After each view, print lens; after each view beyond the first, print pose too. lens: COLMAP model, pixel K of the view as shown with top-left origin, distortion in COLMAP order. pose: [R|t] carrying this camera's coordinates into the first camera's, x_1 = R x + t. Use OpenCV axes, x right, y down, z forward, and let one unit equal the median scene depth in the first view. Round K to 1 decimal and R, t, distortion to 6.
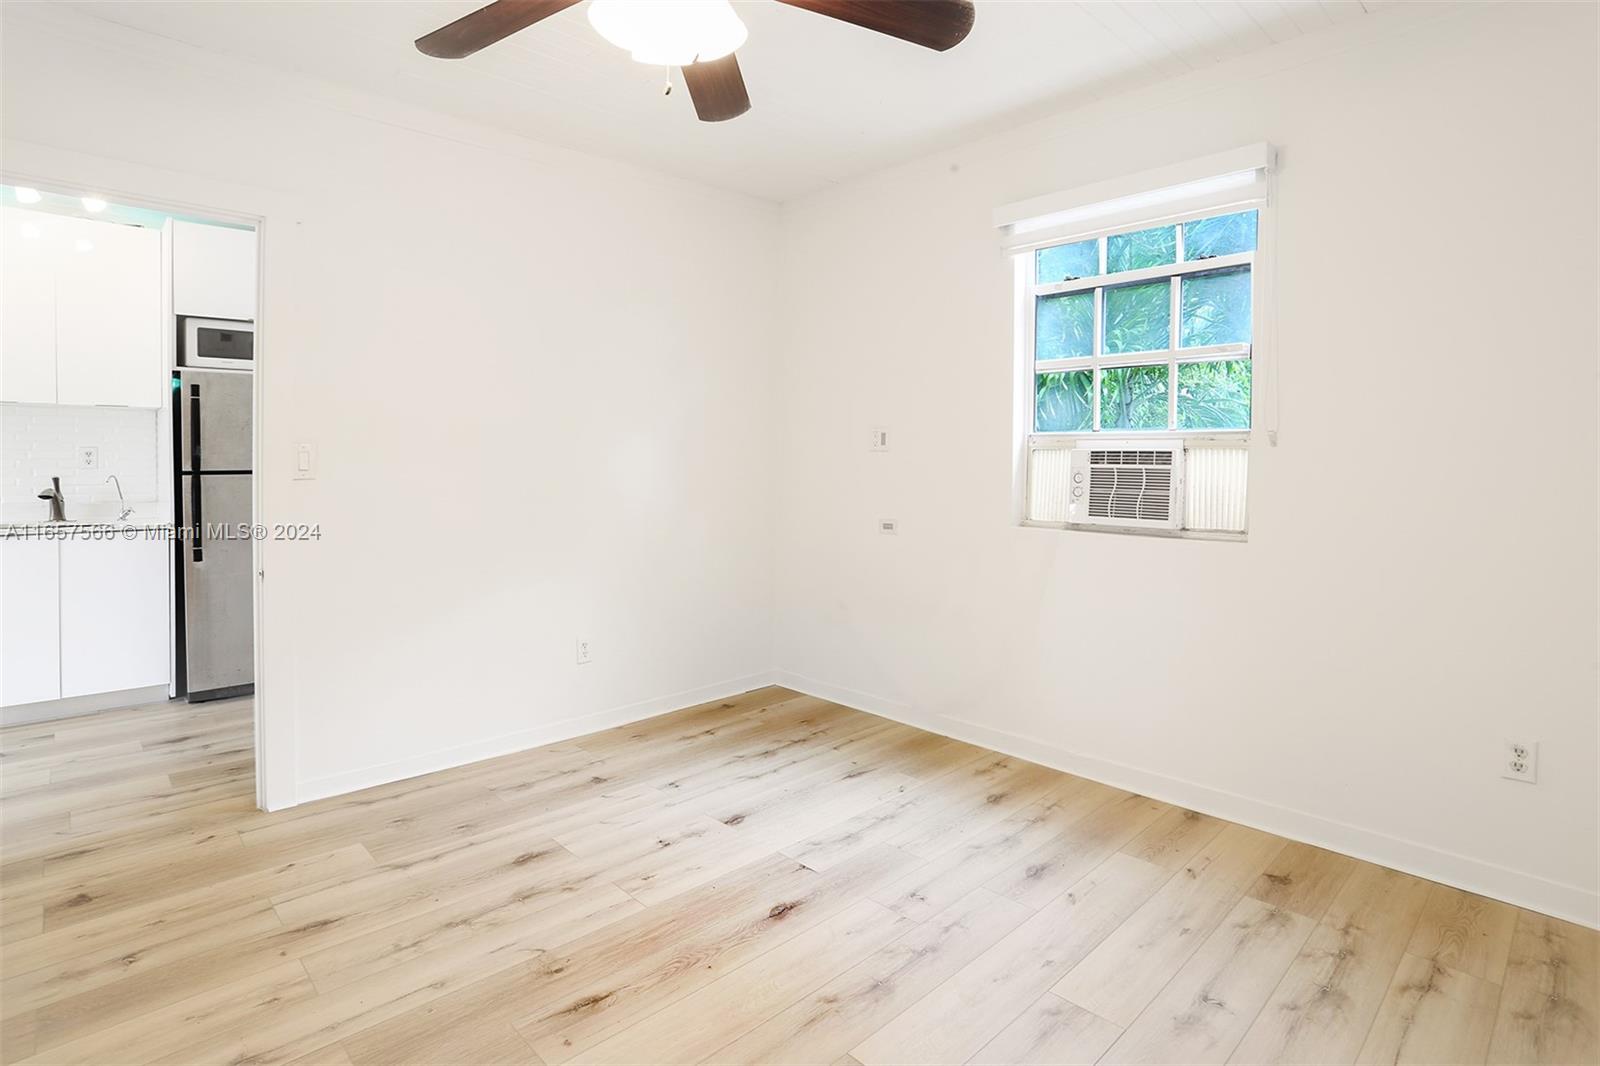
lens RADIAL K [[811.2, 0, 788.3], [0, 811.2, 438.9], [0, 0, 1]] dist [-0.064938, 0.018145]
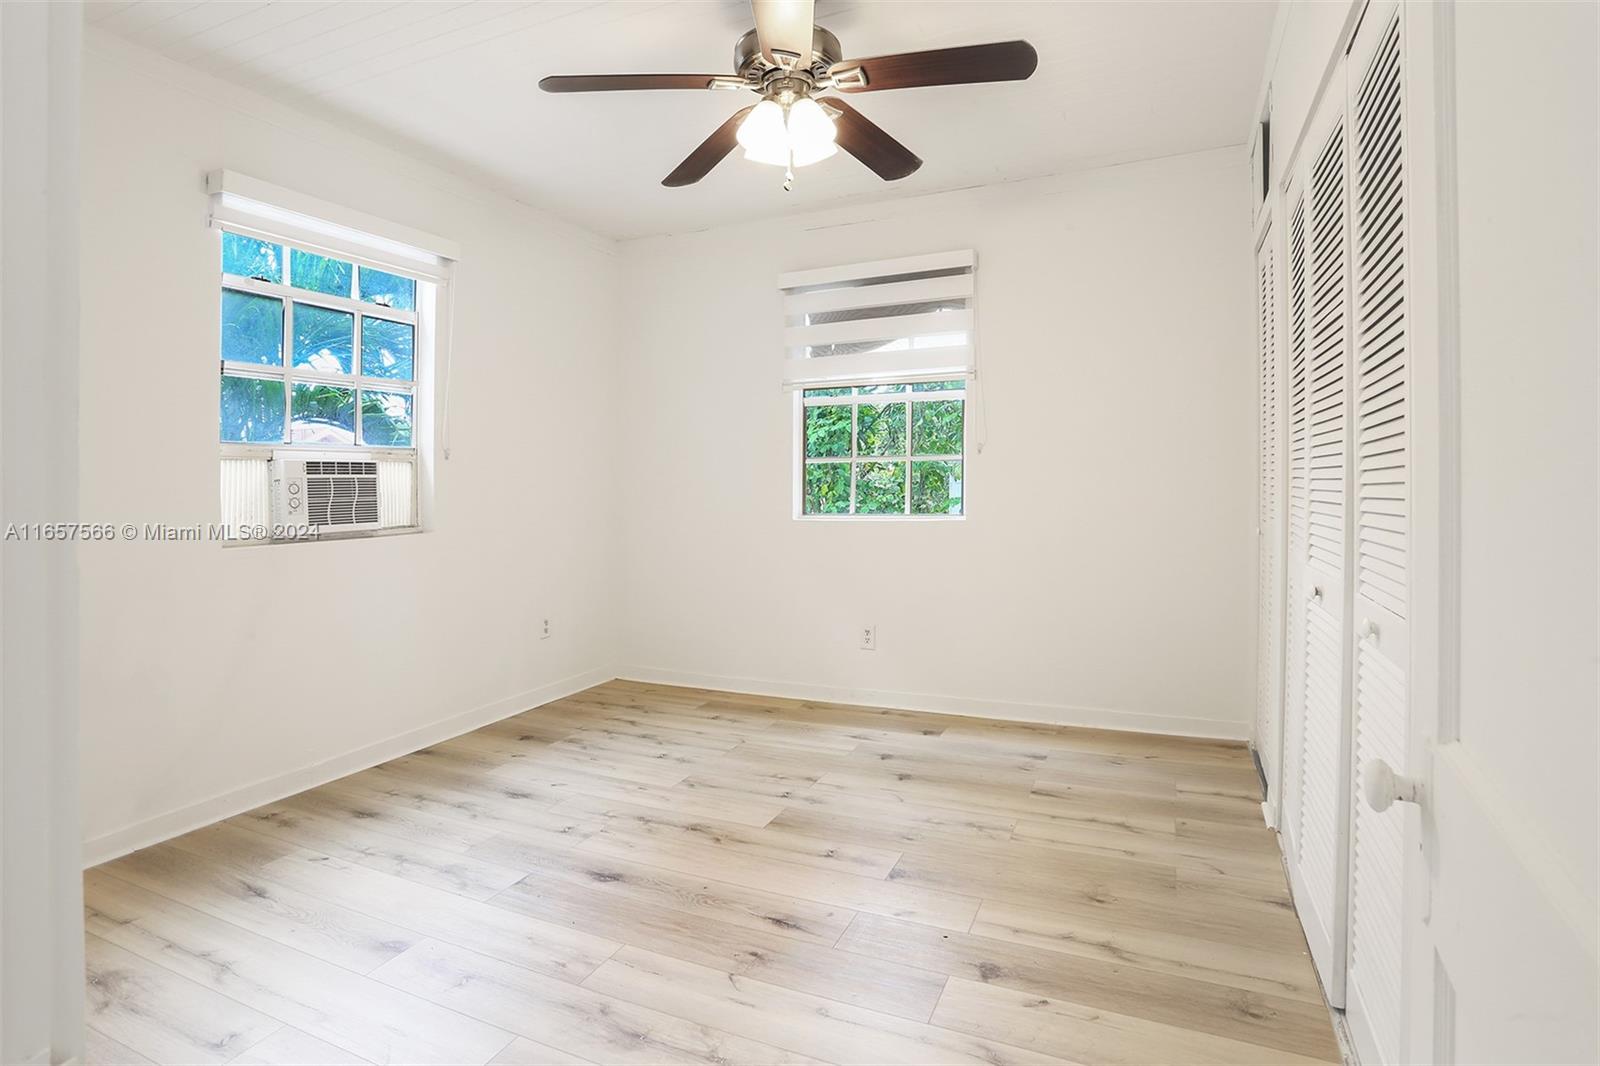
lens RADIAL K [[811.2, 0, 788.4], [0, 811.2, 458.4], [0, 0, 1]] dist [-0.064938, 0.018145]
pose [[-0.370359, 0.026121, 0.928521, -0.867449], [-0.006415, 0.999509, -0.030677, 0.043112], [-0.928867, -0.017318, -0.370009, 0.913856]]
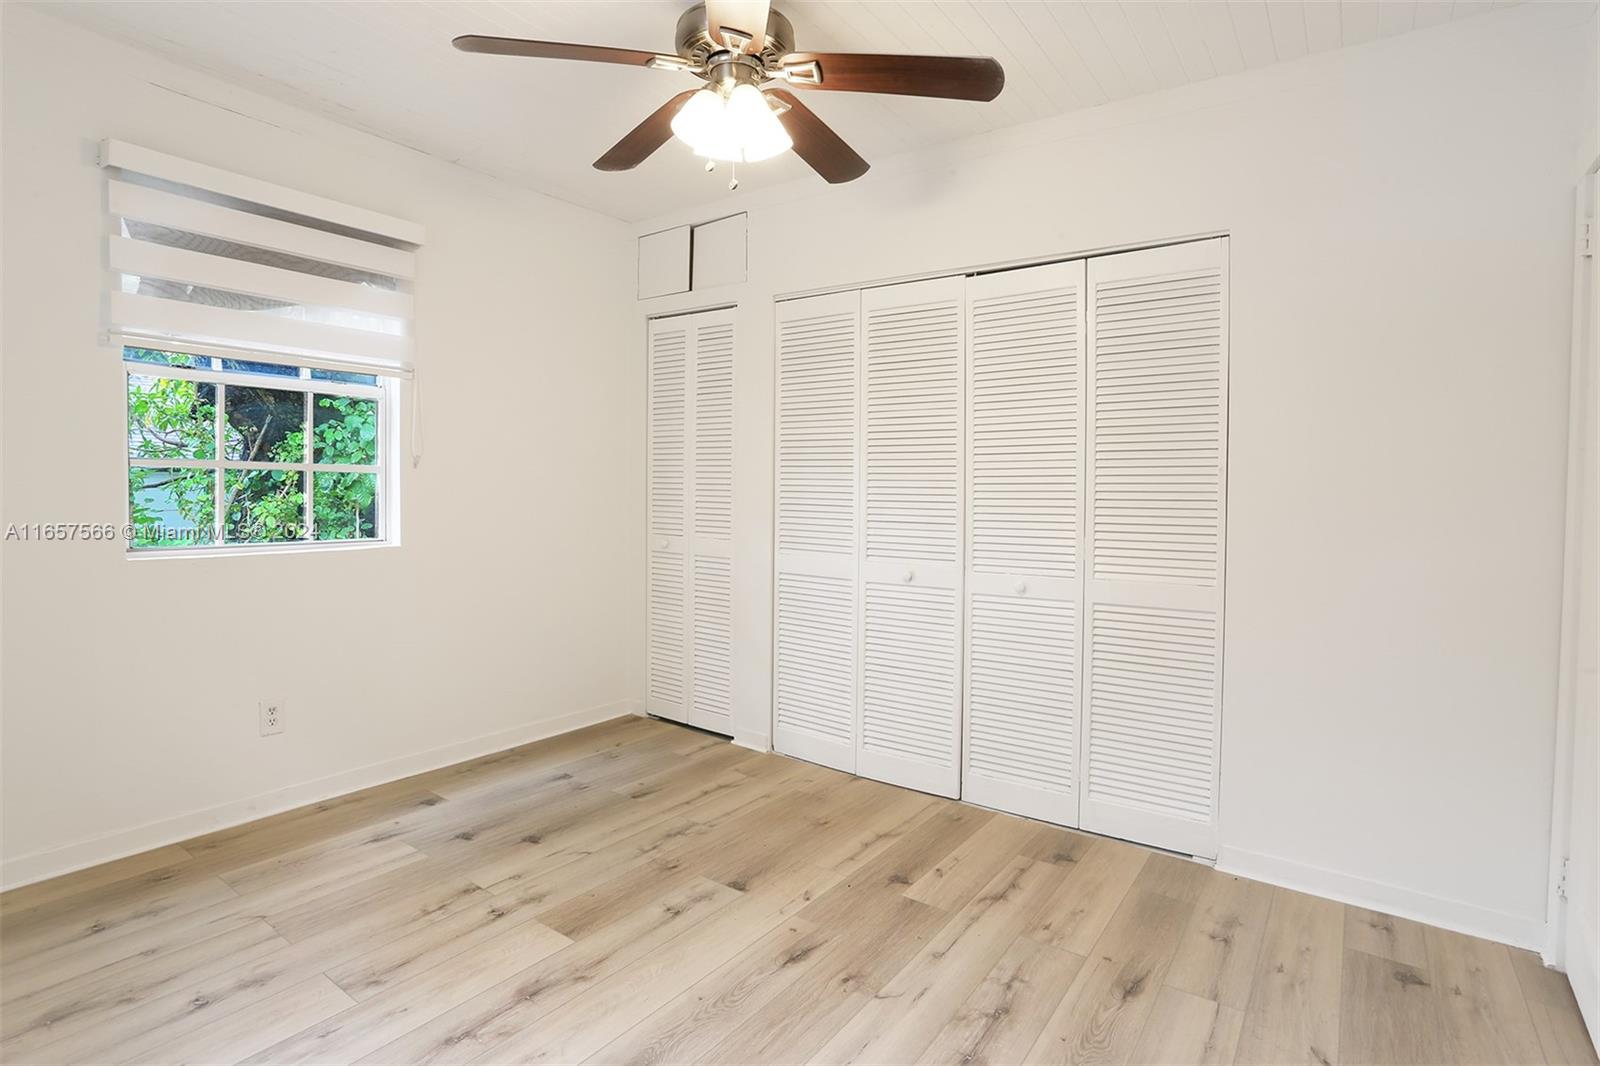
lens RADIAL K [[811.2, 0, 798.6], [0, 811.2, 522.8], [0, 0, 1]] dist [-0.064938, 0.018145]
pose [[-0.981857, -0.013197, -0.189163, -0.017033], [-0.017186, 0.999663, 0.019462, 0.037307], [0.188842, 0.022360, -0.981753, 1.354417]]
